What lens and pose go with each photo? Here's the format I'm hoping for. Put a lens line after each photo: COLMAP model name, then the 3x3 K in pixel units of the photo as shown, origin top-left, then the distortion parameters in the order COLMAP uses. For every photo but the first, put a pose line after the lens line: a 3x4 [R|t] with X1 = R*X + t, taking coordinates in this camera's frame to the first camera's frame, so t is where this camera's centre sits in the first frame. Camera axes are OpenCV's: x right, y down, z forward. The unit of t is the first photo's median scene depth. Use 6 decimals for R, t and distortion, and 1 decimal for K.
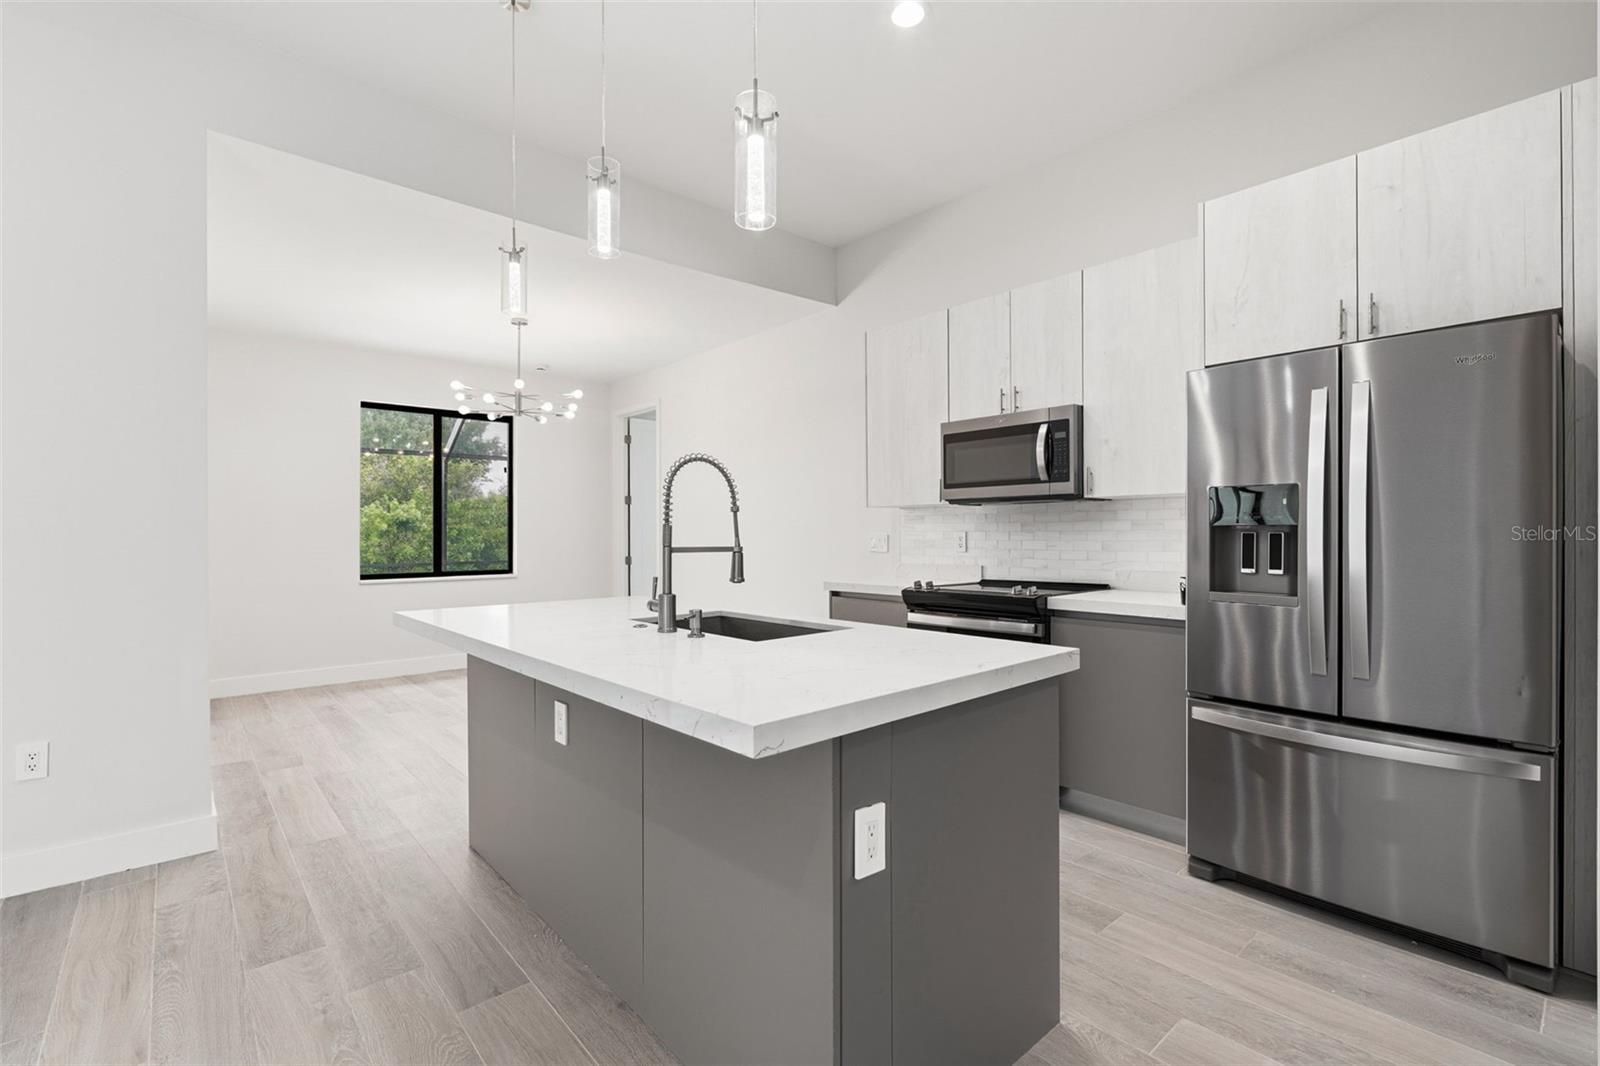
lens RADIAL K [[717.4, 0, 800.0], [0, 717.4, 533.0], [0, 0, 1]] dist [-0.002719, 0.000056]
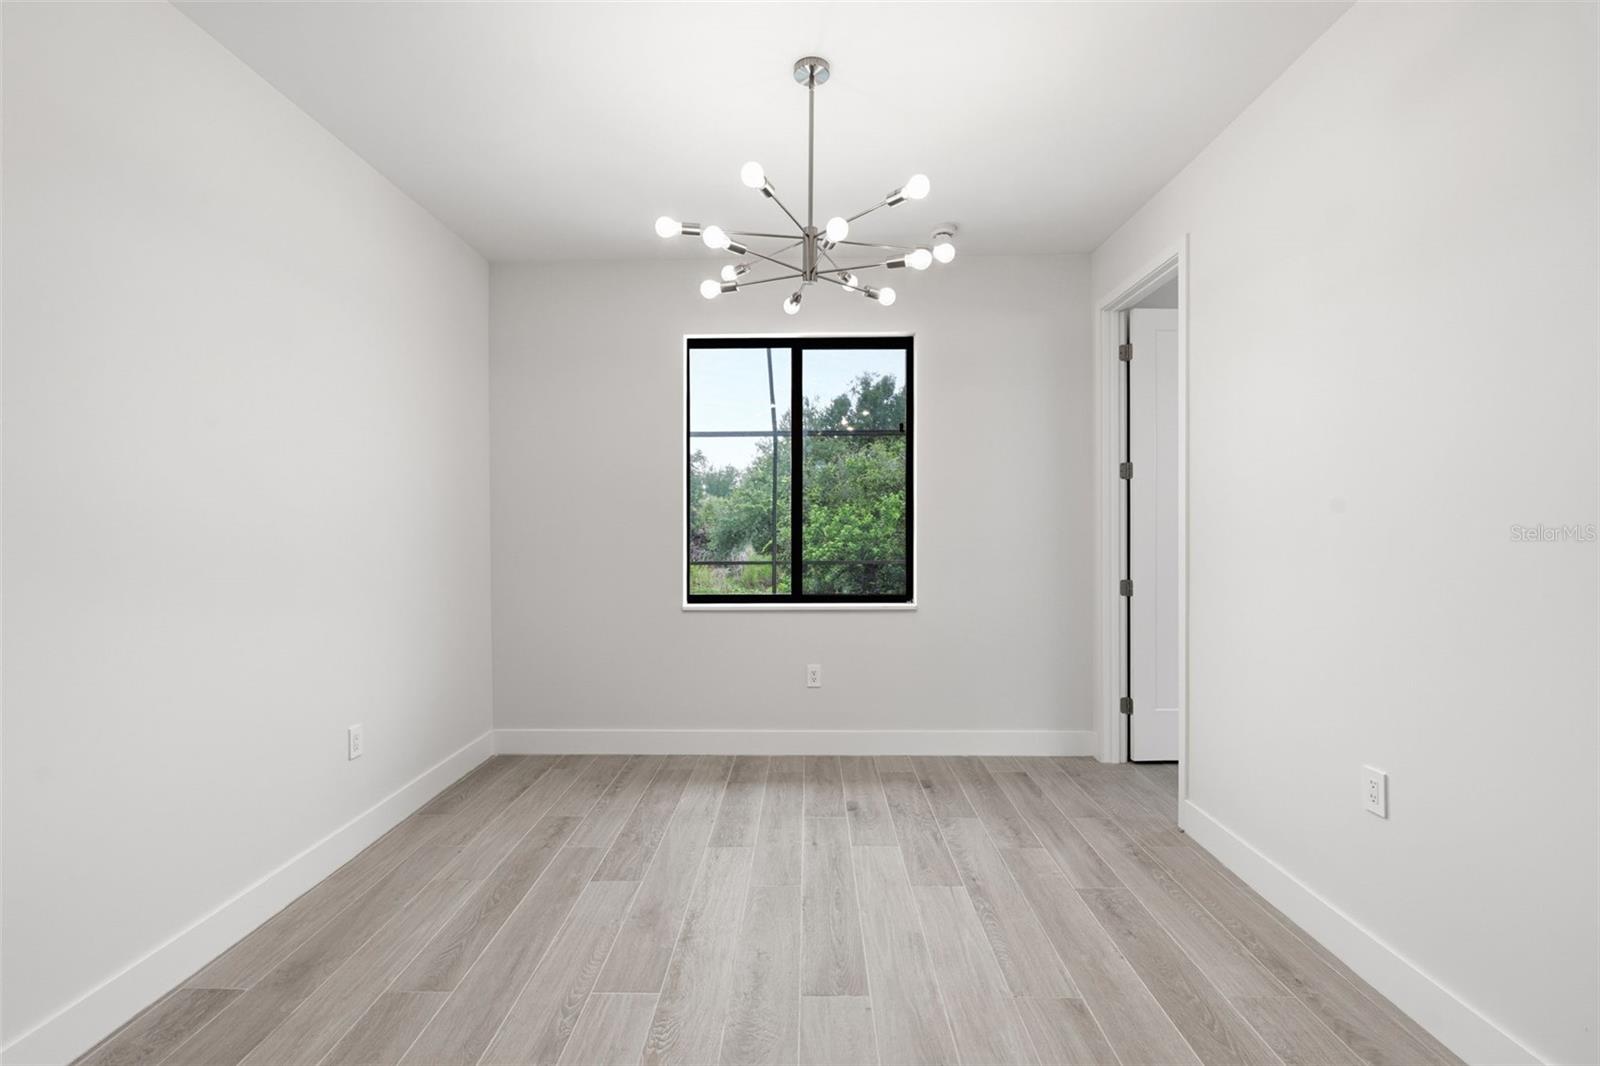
lens RADIAL K [[714.4, 0, 795.9], [0, 714.4, 530.2], [0, 0, 1]] dist [-0.002954, -0.000227]
pose [[0.737504, 0.008323, -0.675291, -0.141488], [0.000967, 0.999910, 0.013380, -0.021169], [0.675342, -0.010520, 0.737430, 0.973737]]
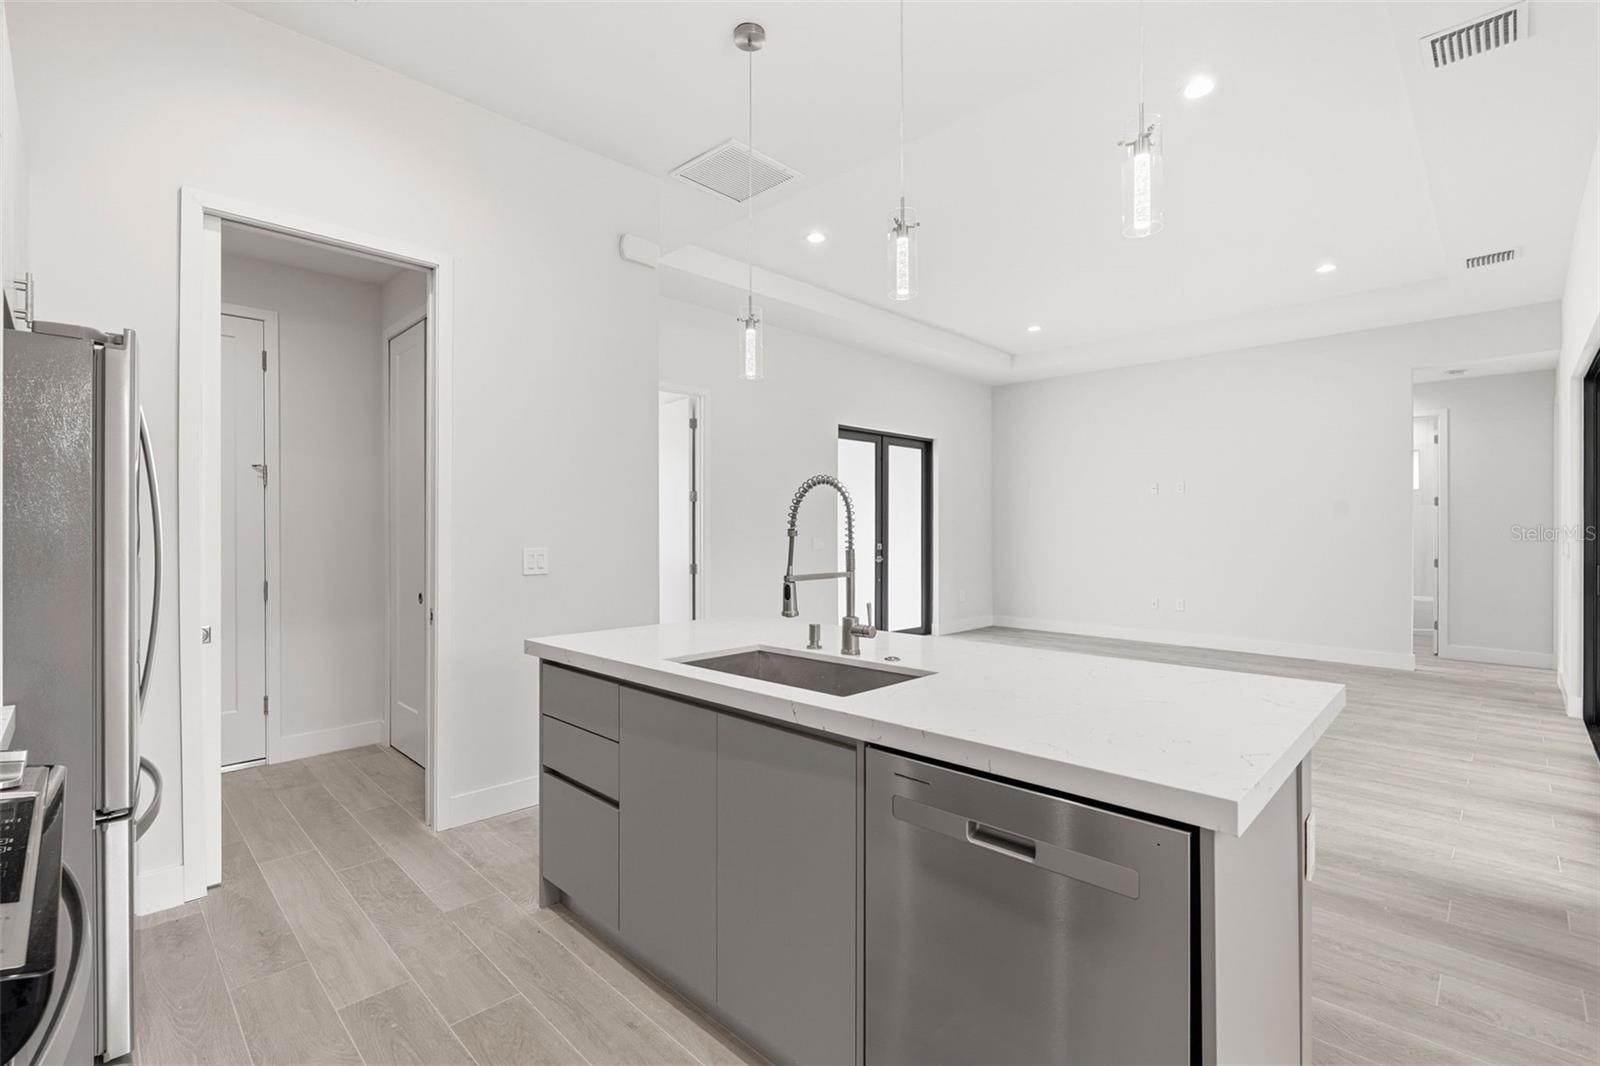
lens RADIAL K [[718.1, 0, 796.2], [0, 718.1, 526.7], [0, 0, 1]] dist [-0.003880, 0.000401]
pose [[-0.997866, 0.006208, -0.064999, -0.024982], [0.006409, 0.999975, -0.002896, -0.024983], [0.064979, -0.003306, -0.997881, 1.198166]]
